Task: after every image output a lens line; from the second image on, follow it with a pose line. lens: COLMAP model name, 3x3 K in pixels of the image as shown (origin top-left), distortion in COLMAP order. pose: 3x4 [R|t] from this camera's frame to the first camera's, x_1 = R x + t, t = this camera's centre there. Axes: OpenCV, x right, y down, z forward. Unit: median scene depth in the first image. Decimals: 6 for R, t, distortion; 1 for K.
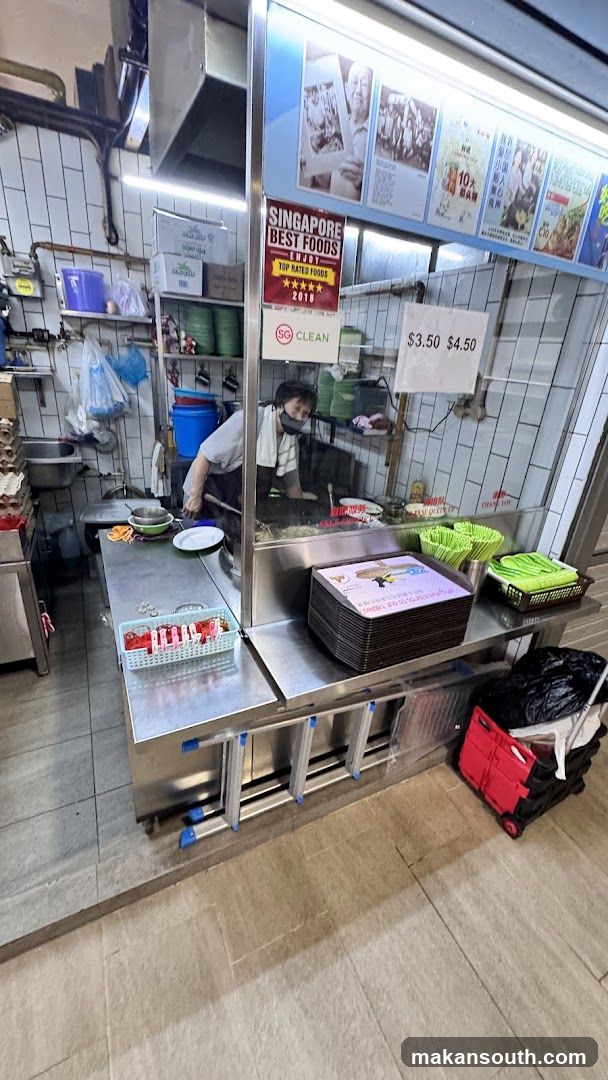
lens RADIAL K [[432.2, 0, 308.4], [0, 432.2, 540.5], [0, 0, 1]] dist [-0.000596, 0.000105]
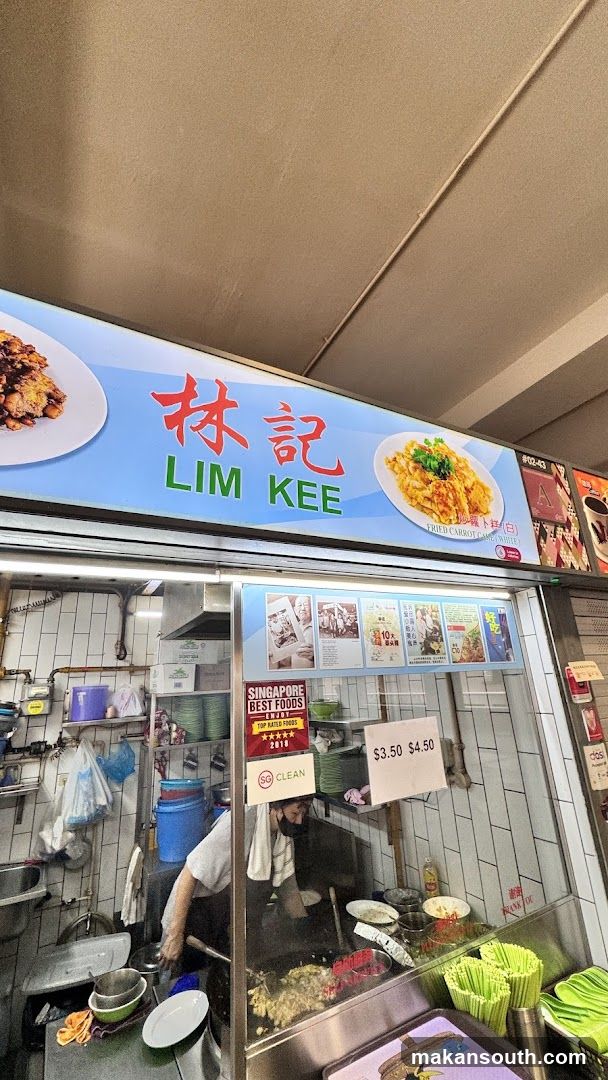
lens RADIAL K [[432.2, 0, 308.4], [0, 432.2, 540.5], [0, 0, 1]] dist [-0.000596, 0.000105]
pose [[0.991138, -0.113072, 0.069716, 0.040472], [0.130736, 0.737359, -0.662729, -0.140442], [0.023531, 0.665970, 0.745608, -0.234005]]
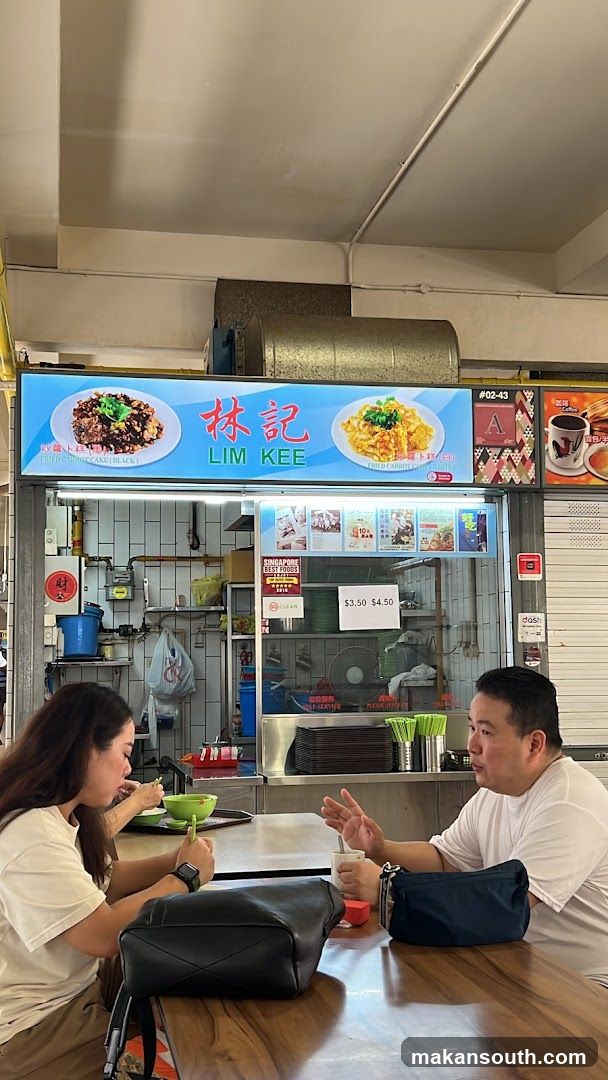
lens RADIAL K [[1230.8, 0, 304.0], [0, 1230.8, 540.0], [0, 0, 1]] dist [0.209265, -0.002251]
pose [[0.959732, -0.110342, -0.258339, 1.409308], [-0.029677, 0.874657, -0.483833, 1.804174], [0.279345, 0.472017, 0.836161, -3.488359]]
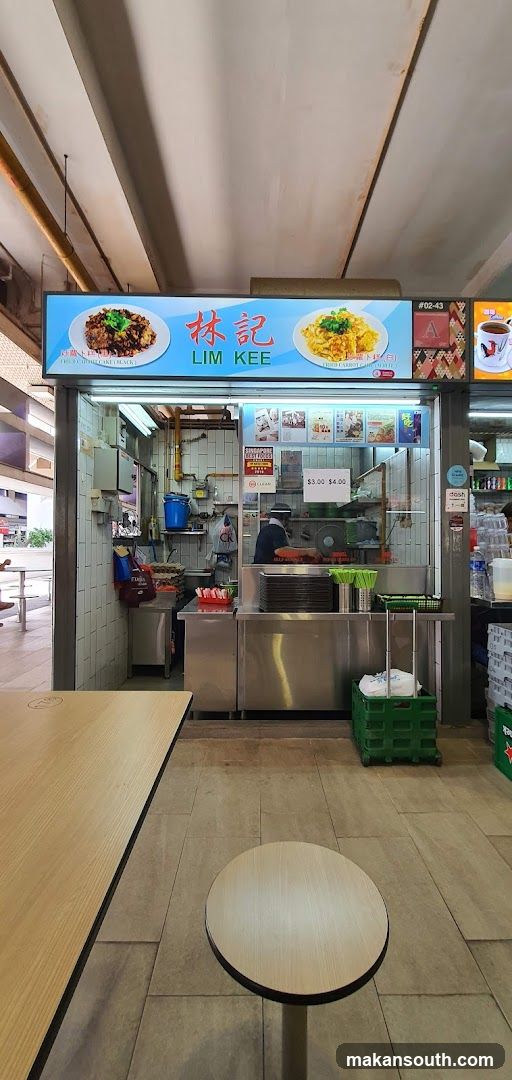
lens RADIAL K [[436.3, 0, 262.9], [0, 436.3, 537.1], [0, 0, 1]] dist [0.005738, 0.000016]
pose [[0.898223, -0.076316, -0.432864, 1.011708], [-0.115744, 0.908985, -0.400436, 0.809175], [0.424026, 0.409782, 0.807639, -0.943684]]
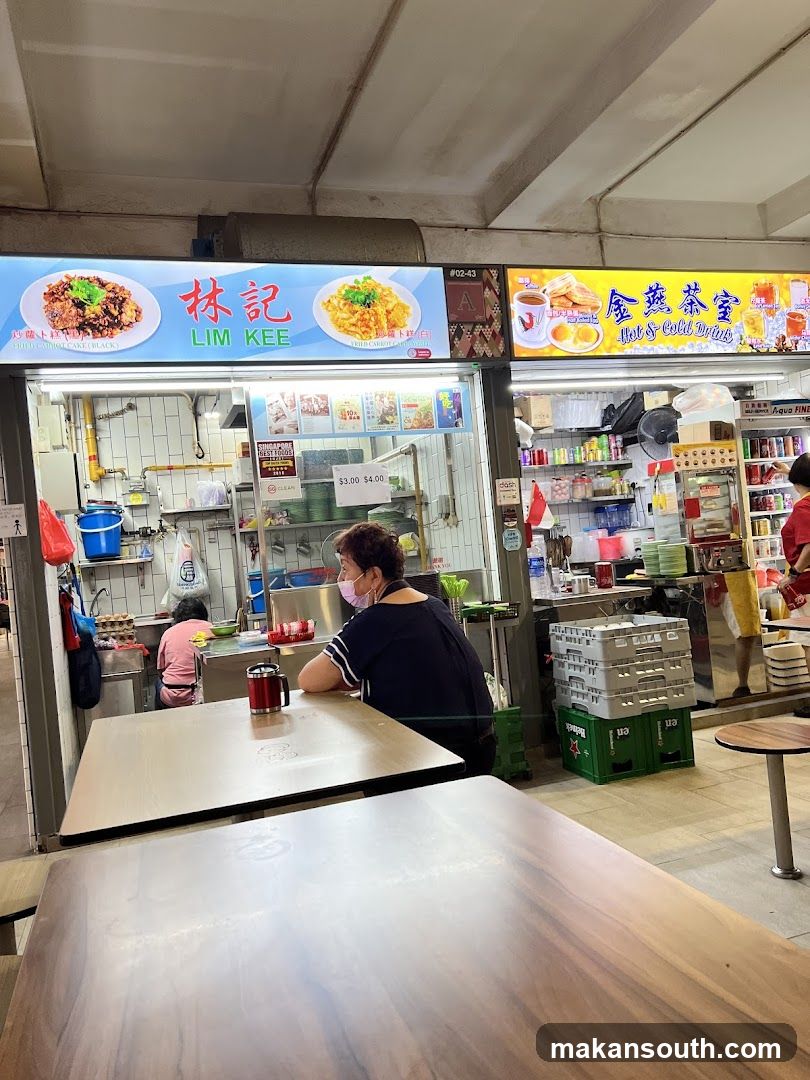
lens RADIAL K [[810.7, 0, 397.9], [0, 810.7, 559.3], [0, 0, 1]] dist [0.100164, -0.190084]
pose [[0.974667, -0.164640, -0.151384, 0.968054], [0.093692, 0.915154, -0.392066, 1.310546], [0.203090, 0.367950, 0.907396, -2.136515]]
